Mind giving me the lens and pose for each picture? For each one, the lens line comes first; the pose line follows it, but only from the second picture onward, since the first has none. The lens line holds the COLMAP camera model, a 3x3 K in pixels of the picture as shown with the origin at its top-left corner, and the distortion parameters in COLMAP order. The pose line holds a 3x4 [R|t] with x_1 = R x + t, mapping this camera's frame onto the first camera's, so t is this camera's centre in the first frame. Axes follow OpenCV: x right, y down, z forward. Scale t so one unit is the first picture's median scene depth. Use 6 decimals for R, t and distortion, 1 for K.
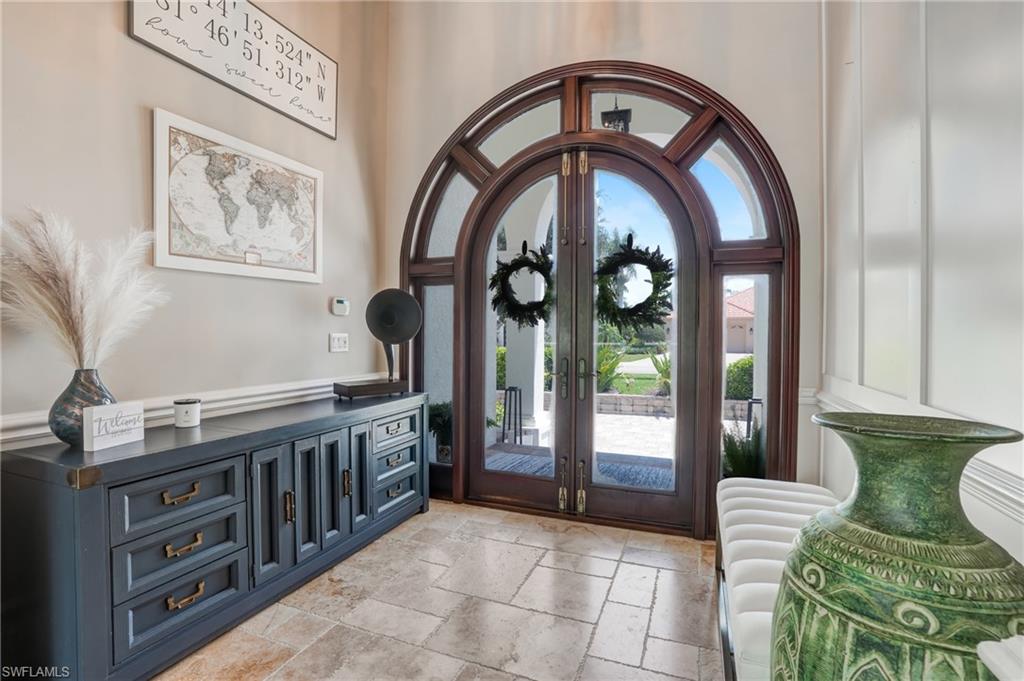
lens RADIAL K [[474.5, 0, 522.5], [0, 474.5, 340.5], [0, 0, 1]] dist [-0.055175, 0.012378]
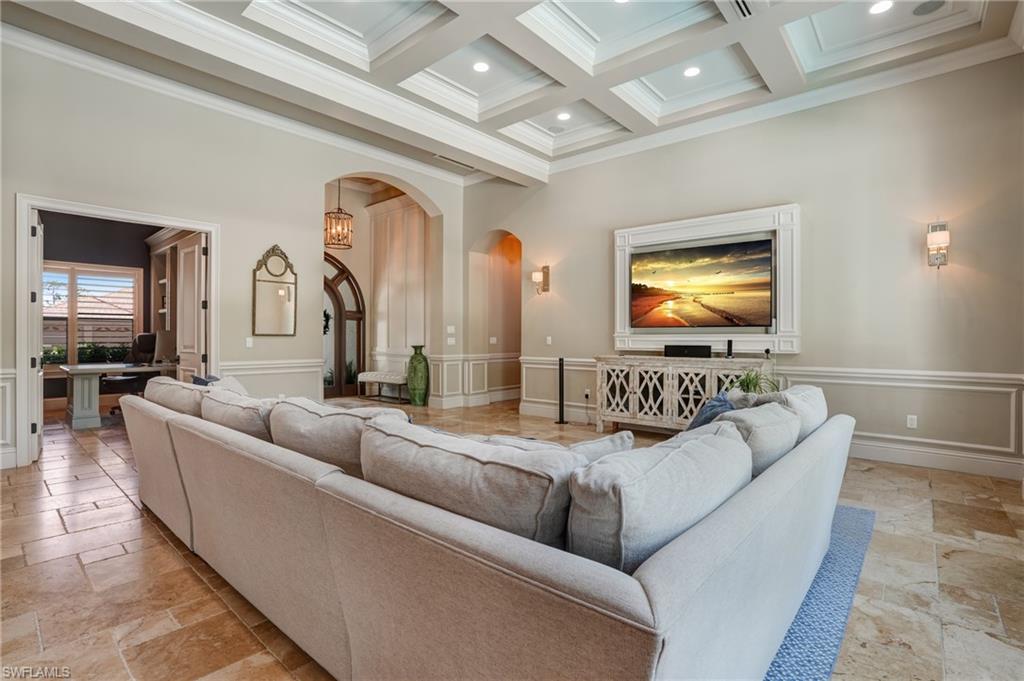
lens RADIAL K [[474.5, 0, 518.3], [0, 474.5, 343.6], [0, 0, 1]] dist [-0.055175, 0.012378]
pose [[0.349851, -0.010529, 0.936746, -2.318096], [0.009892, 0.999923, 0.007545, 0.016287], [-0.936753, 0.006626, 0.349928, -1.345032]]
